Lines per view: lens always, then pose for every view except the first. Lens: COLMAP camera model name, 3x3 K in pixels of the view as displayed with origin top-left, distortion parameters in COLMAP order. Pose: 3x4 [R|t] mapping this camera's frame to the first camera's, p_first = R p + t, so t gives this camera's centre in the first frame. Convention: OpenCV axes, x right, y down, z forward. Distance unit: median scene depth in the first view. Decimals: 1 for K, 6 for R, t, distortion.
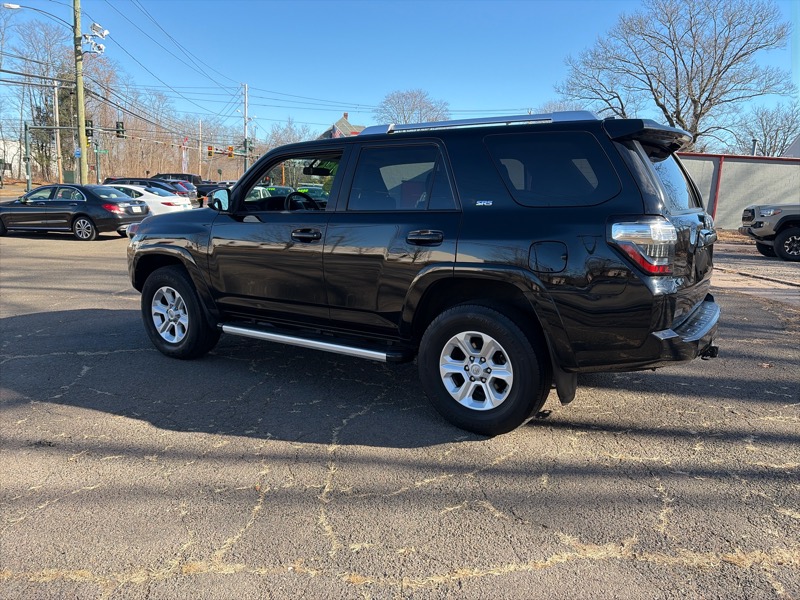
lens RADIAL K [[608.7, 0, 408.3], [0, 608.7, 302.8], [0, 0, 1]] dist [0.031160, -0.012336]
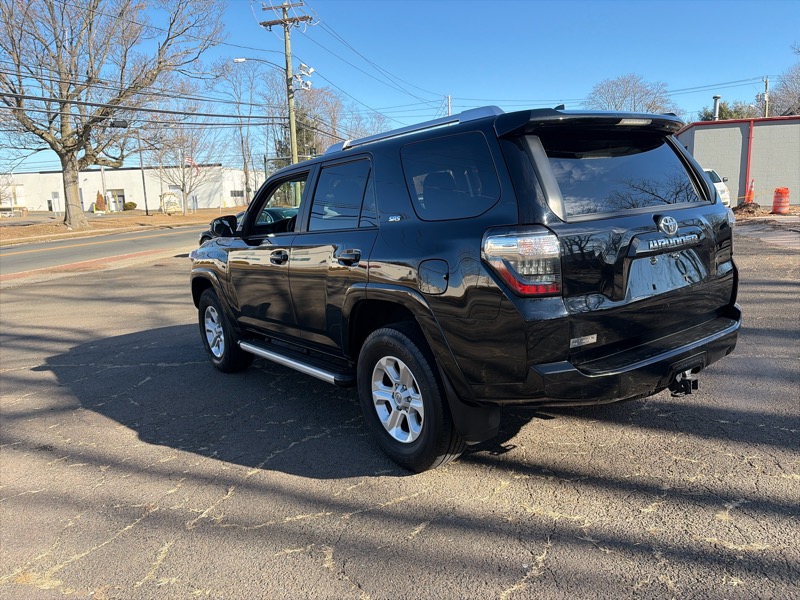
lens RADIAL K [[608.3, 0, 402.8], [0, 608.3, 296.2], [0, 0, 1]] dist [0.035973, -0.013108]
pose [[0.933373, -0.021006, -0.358291, 0.395795], [0.016338, 0.999738, -0.016052, -0.026095], [0.358535, 0.009129, 0.933472, 0.121671]]
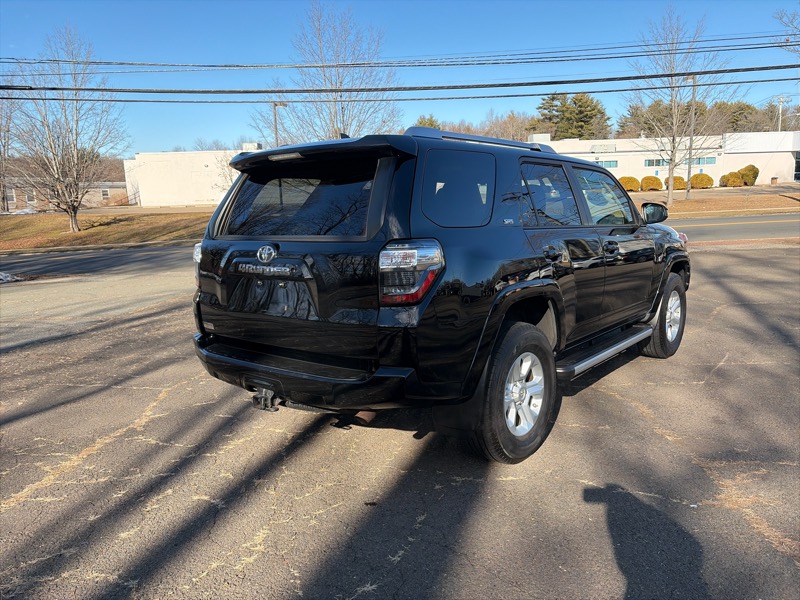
lens RADIAL K [[605.0, 0, 405.6], [0, 605.0, 297.4], [0, 0, 1]] dist [0.031906, -0.004214]
pose [[-0.114252, 0.138800, -0.983708, 1.163160], [-0.148744, 0.976640, 0.155079, -0.203801], [0.982253, 0.164039, -0.090938, 1.134191]]
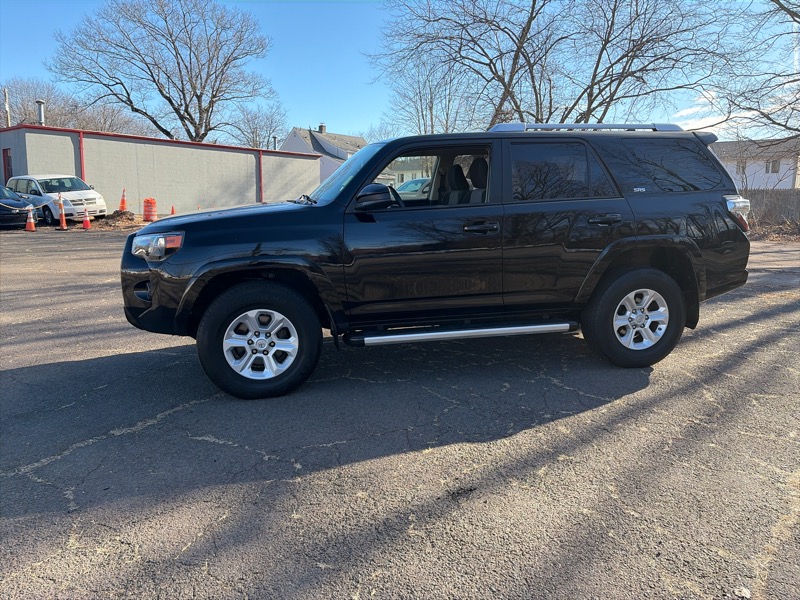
lens RADIAL K [[605.0, 0, 405.6], [0, 605.0, 297.4], [0, 0, 1]] dist [0.031906, -0.004214]
pose [[0.684640, -0.148290, 0.713638, -1.009228], [0.143196, 0.987370, 0.067793, -0.083165], [-0.714677, 0.055776, 0.697227, 0.392098]]
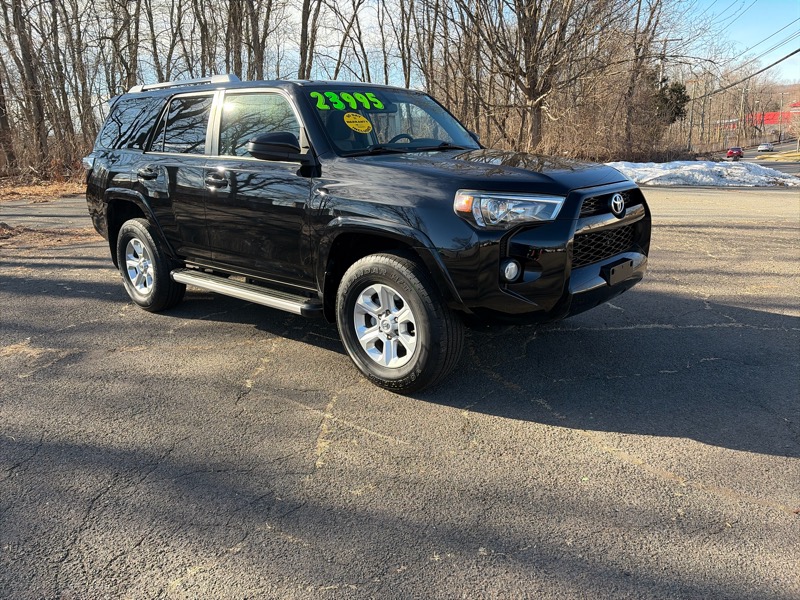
lens RADIAL K [[599.0, 0, 400.0], [0, 599.0, 300.0], [0, 0, 1]] dist [-0.000098, -0.002177]
pose [[-0.988288, -0.021092, 0.151137, -0.387088], [0.046080, 0.902922, 0.427326, -0.407016], [-0.145479, 0.429286, -0.891375, 2.293906]]
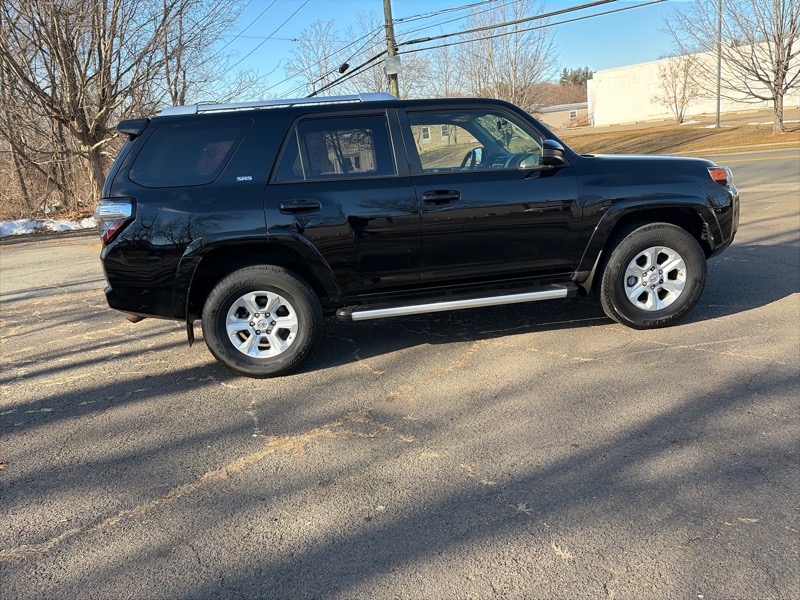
lens RADIAL K [[601.2, 0, 401.4], [0, 601.2, 309.6], [0, 0, 1]] dist [0.027072, -0.009124]
pose [[-0.768155, 0.216674, -0.602487, 0.755845], [-0.033314, 0.926197, 0.375565, -0.375741], [0.639397, 0.308564, -0.704244, 2.089989]]
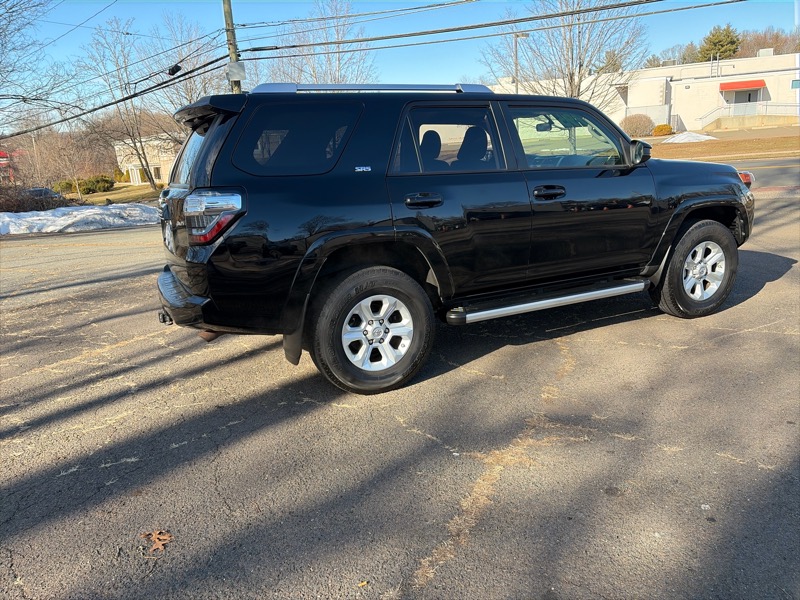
lens RADIAL K [[598.2, 0, 405.2], [0, 598.2, 301.9], [0, 0, 1]] dist [0.068455, -0.066410]
pose [[-0.520913, 0.221551, -0.824357, 1.037249], [-0.101158, 0.942904, 0.317332, -0.297157], [0.847595, 0.248693, -0.468759, 1.680614]]
